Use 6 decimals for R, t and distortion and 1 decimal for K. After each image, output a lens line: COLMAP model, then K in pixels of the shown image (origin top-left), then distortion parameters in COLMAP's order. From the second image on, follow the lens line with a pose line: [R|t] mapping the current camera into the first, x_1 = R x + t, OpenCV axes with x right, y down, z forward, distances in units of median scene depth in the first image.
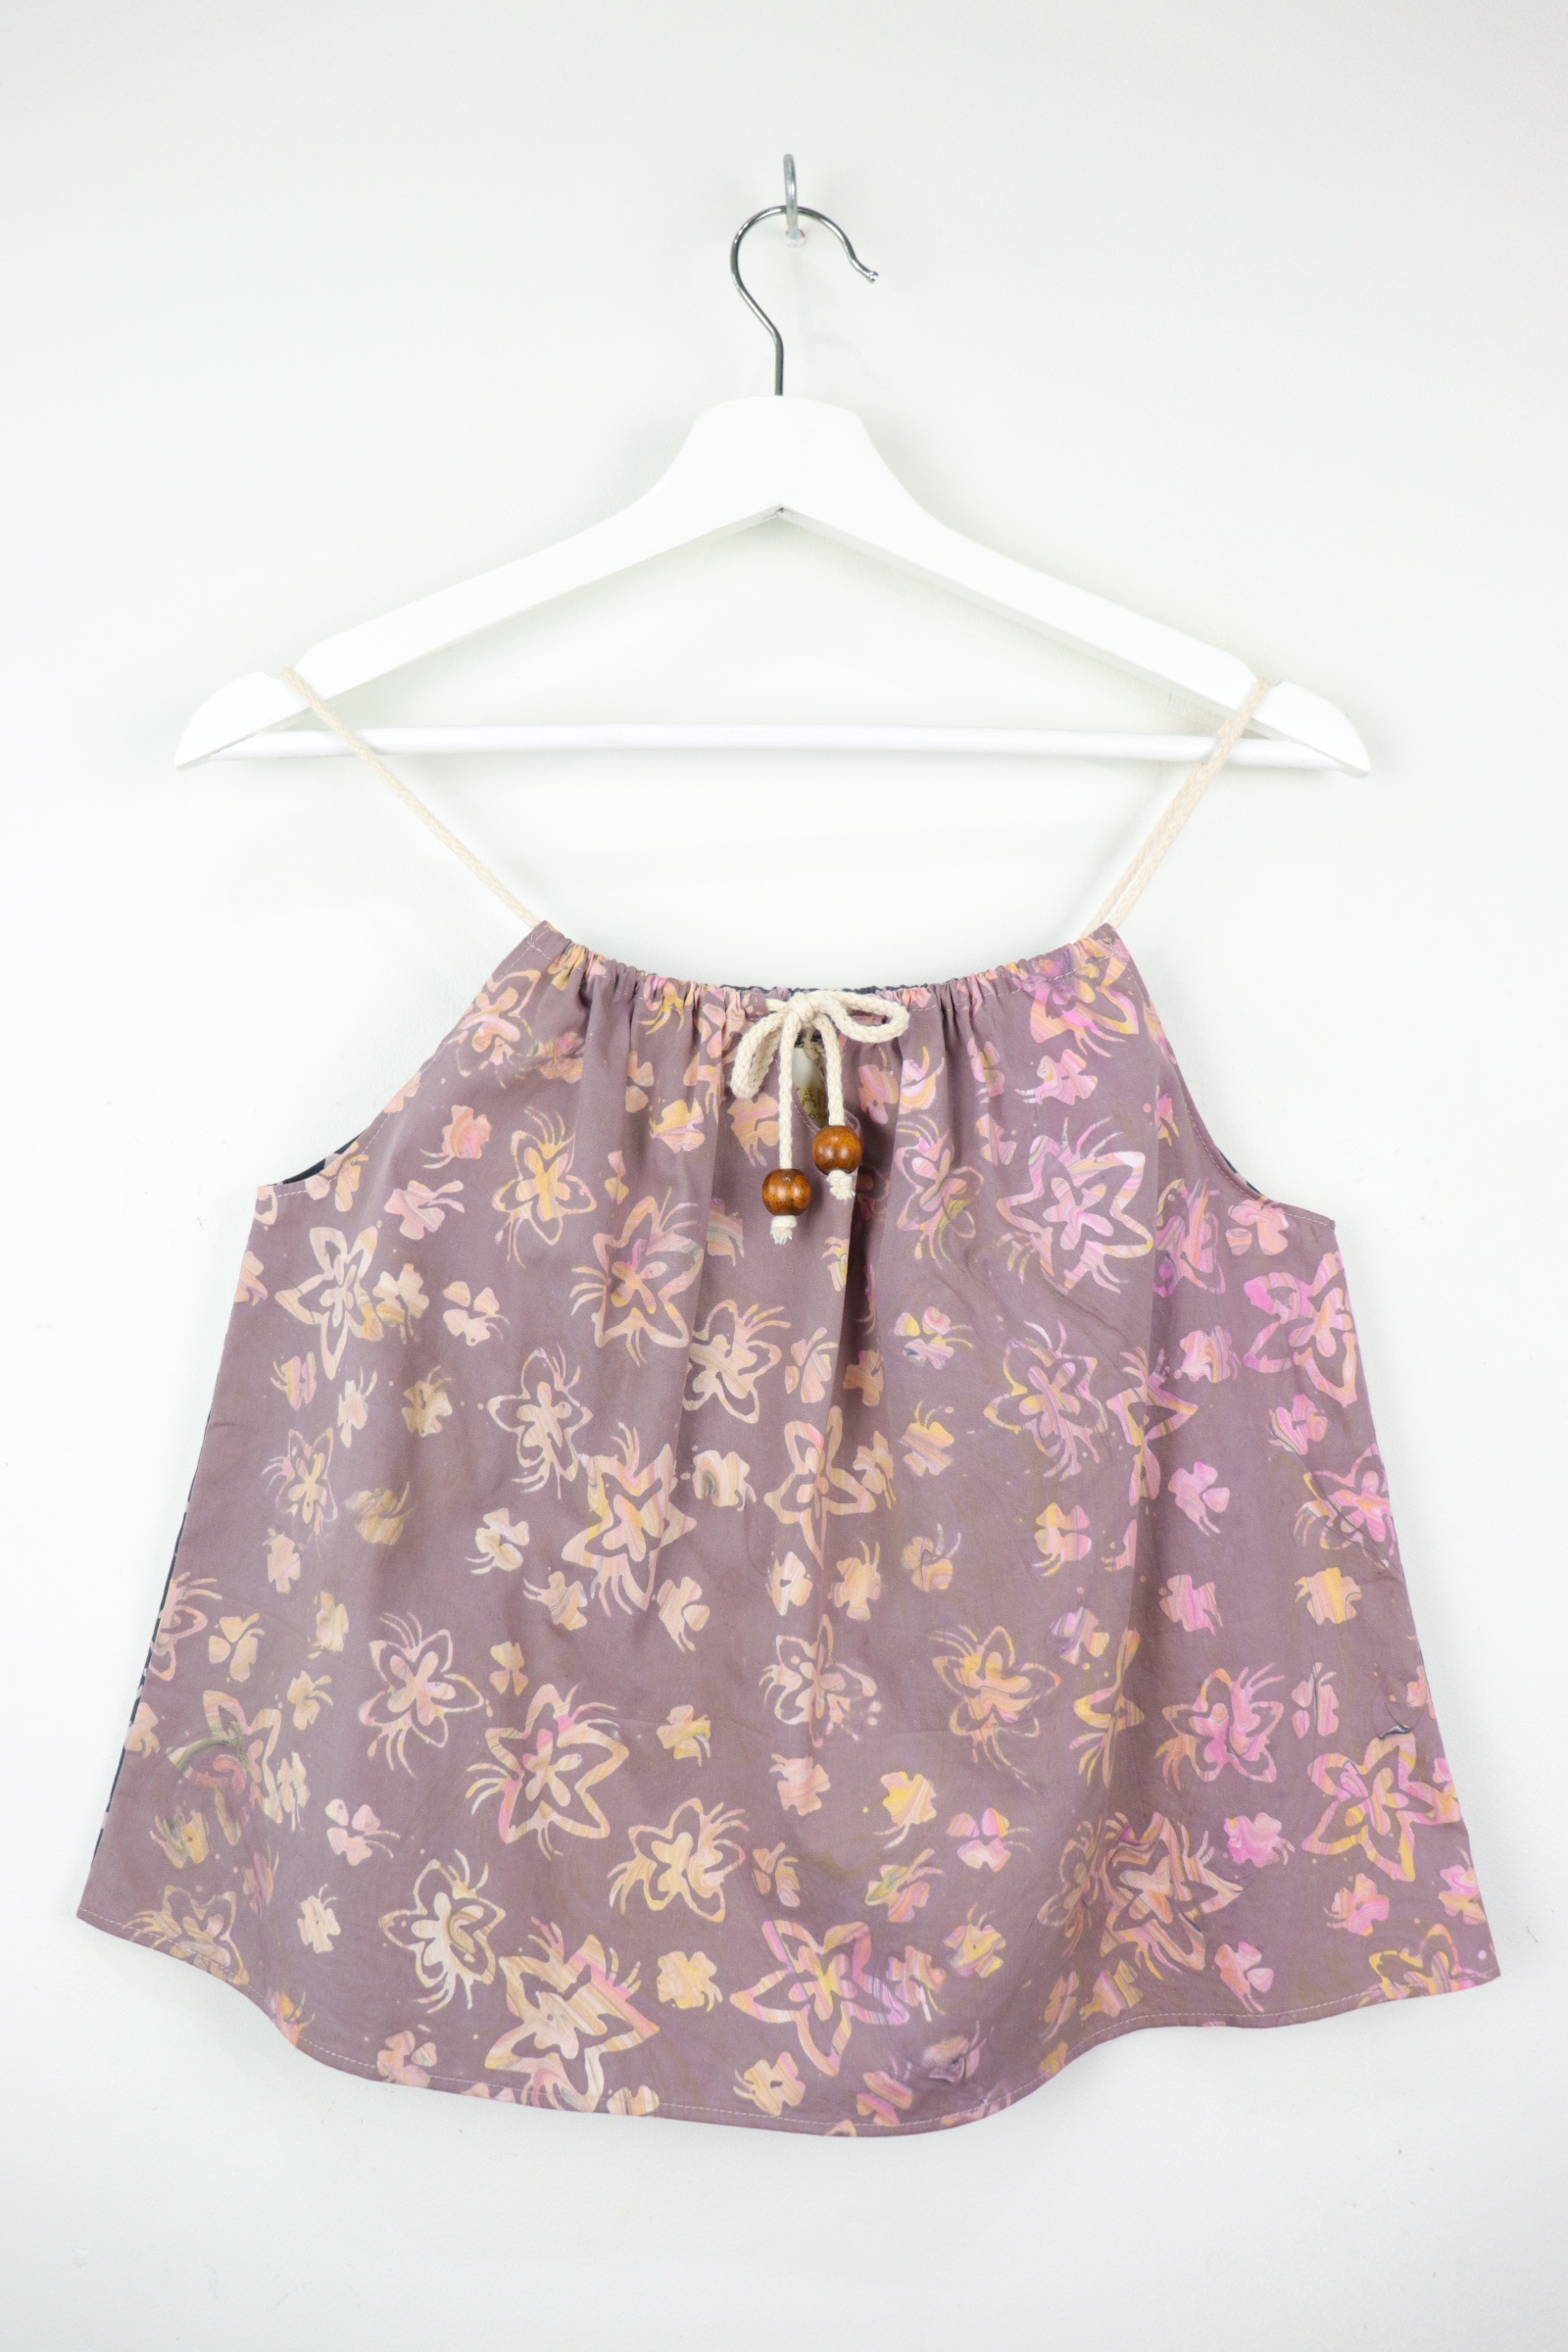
lens RADIAL K [[1945.0, 0, 726.5], [0, 1945.0, 1166.7], [0, 0, 1]] dist [-0.188706, 0.166654]
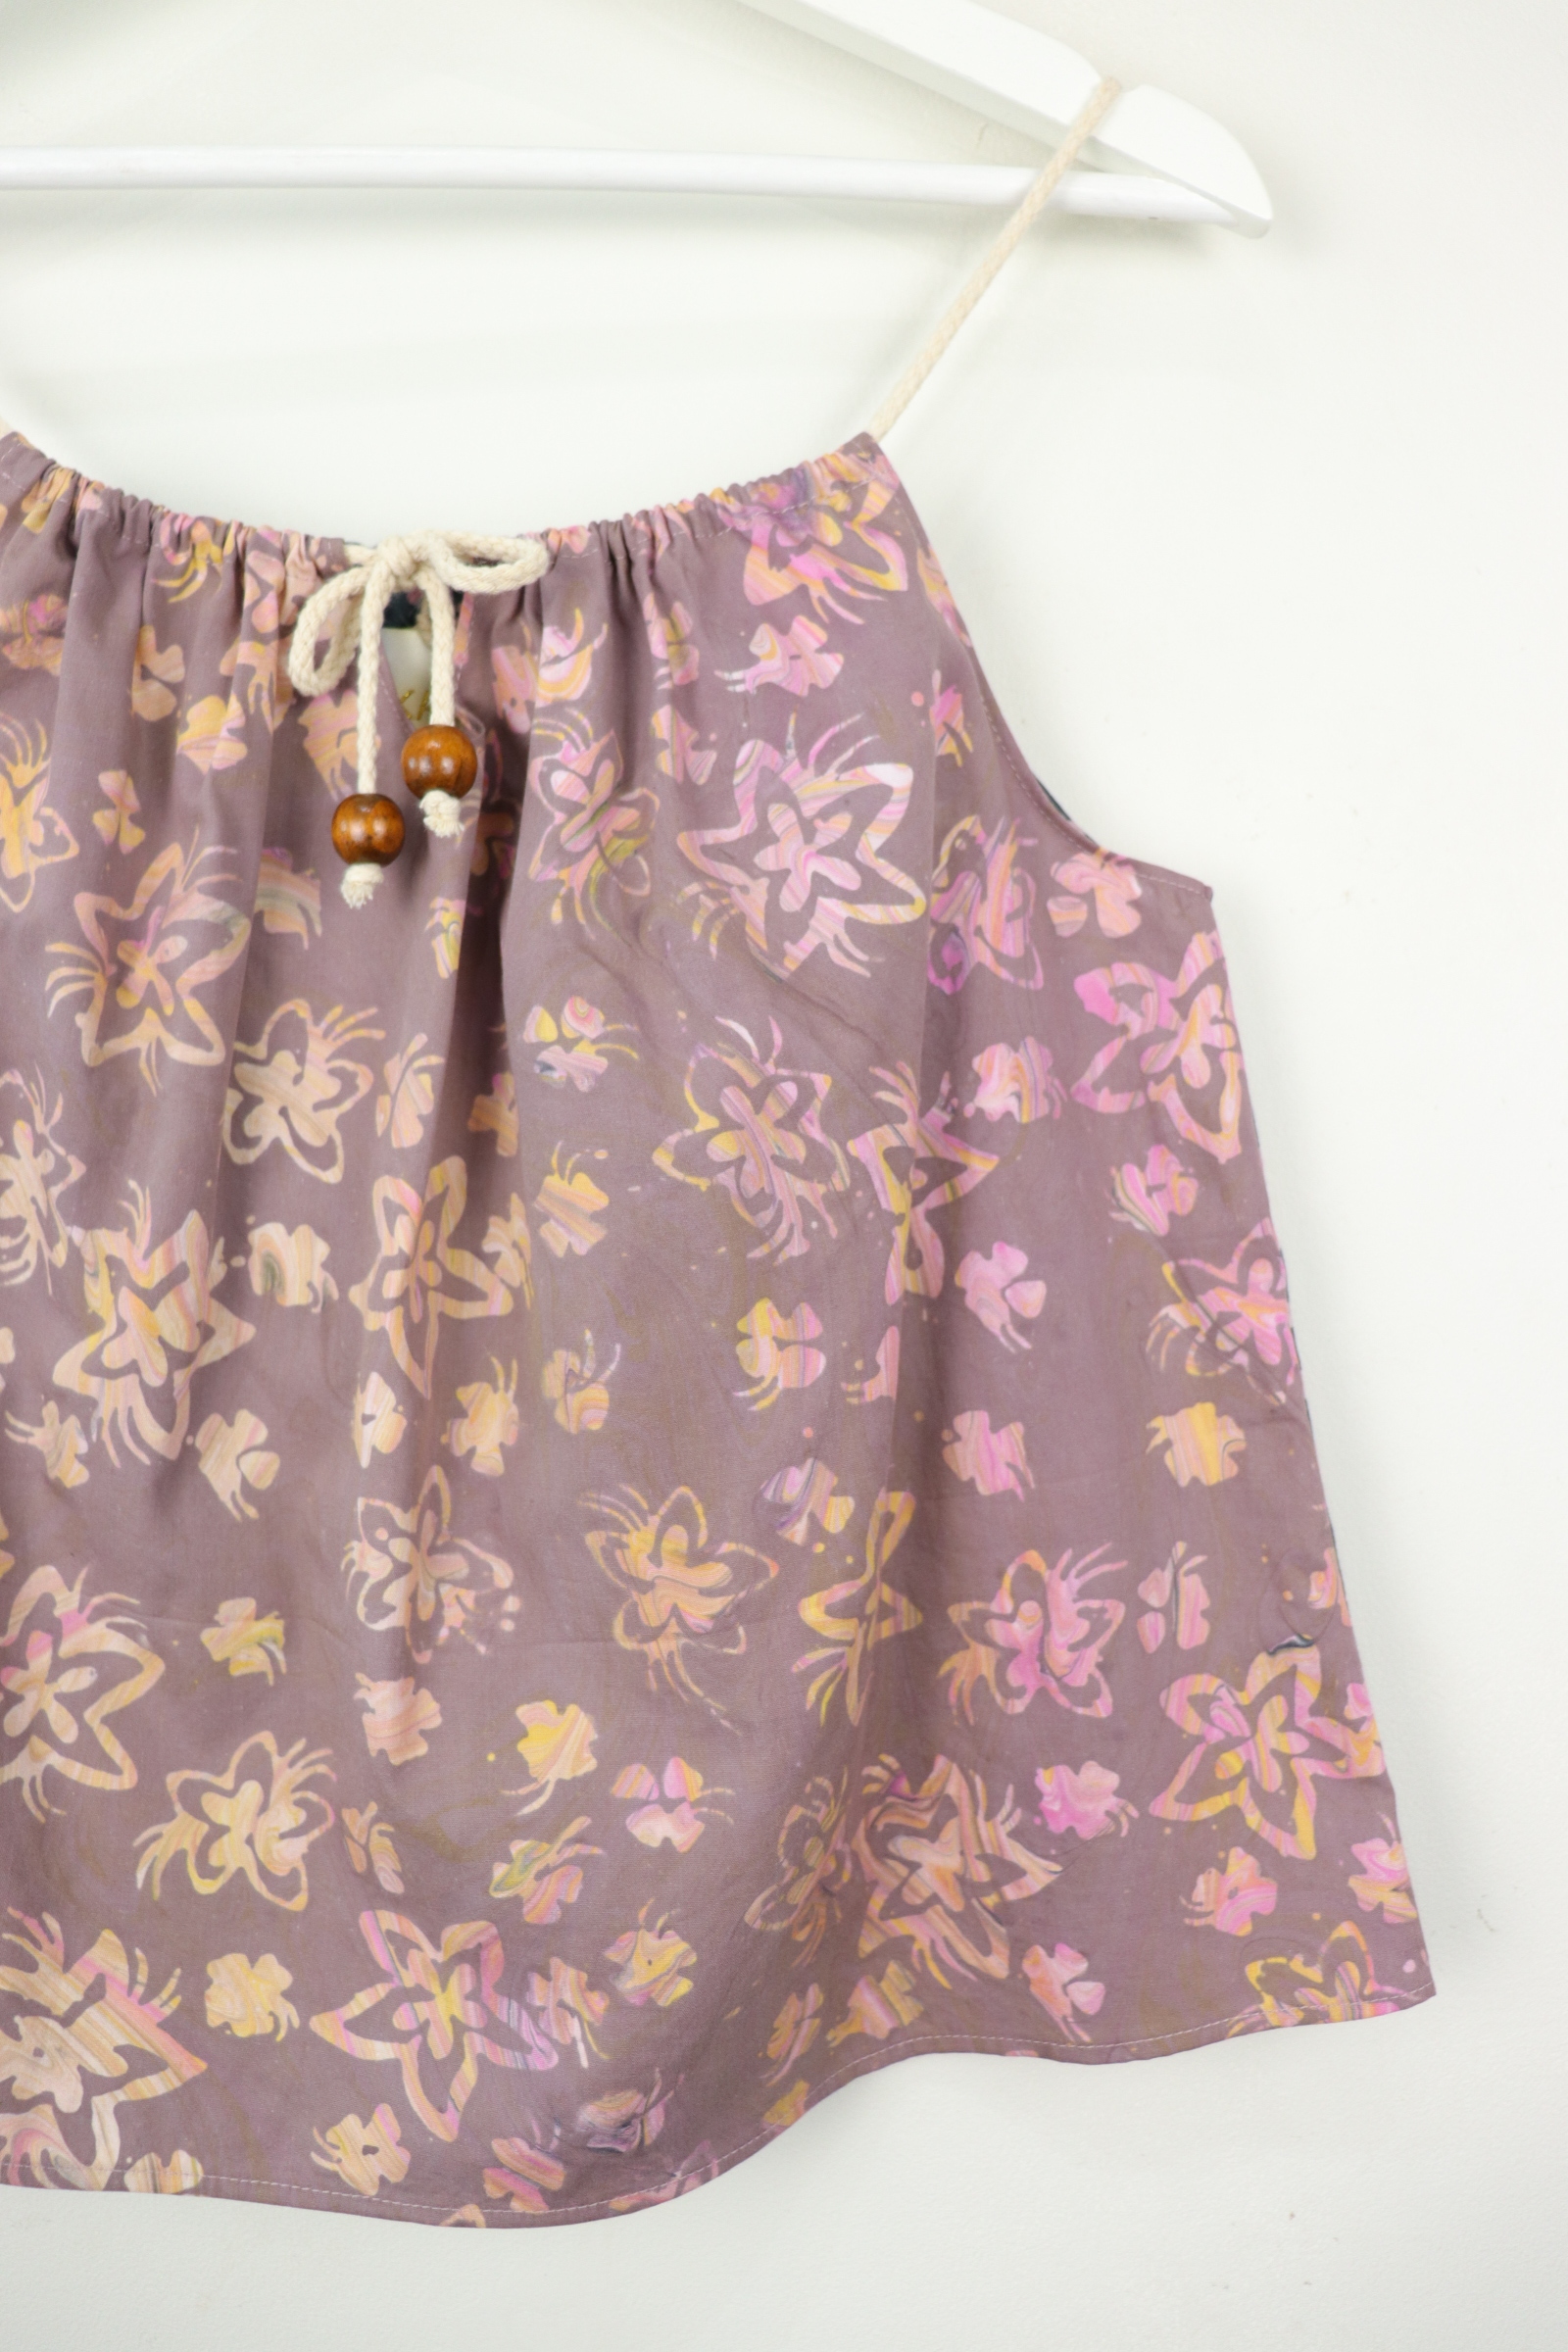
lens RADIAL K [[1927.0, 0, 731.4], [0, 1927.0, 1180.0], [0, 0, 1]] dist [-0.175701, 0.152835]
pose [[0.999781, -0.001940, 0.020829, 0.140847], [0.000248, 0.996721, 0.080910, 0.079496], [-0.020917, -0.080887, 0.996504, 0.343446]]
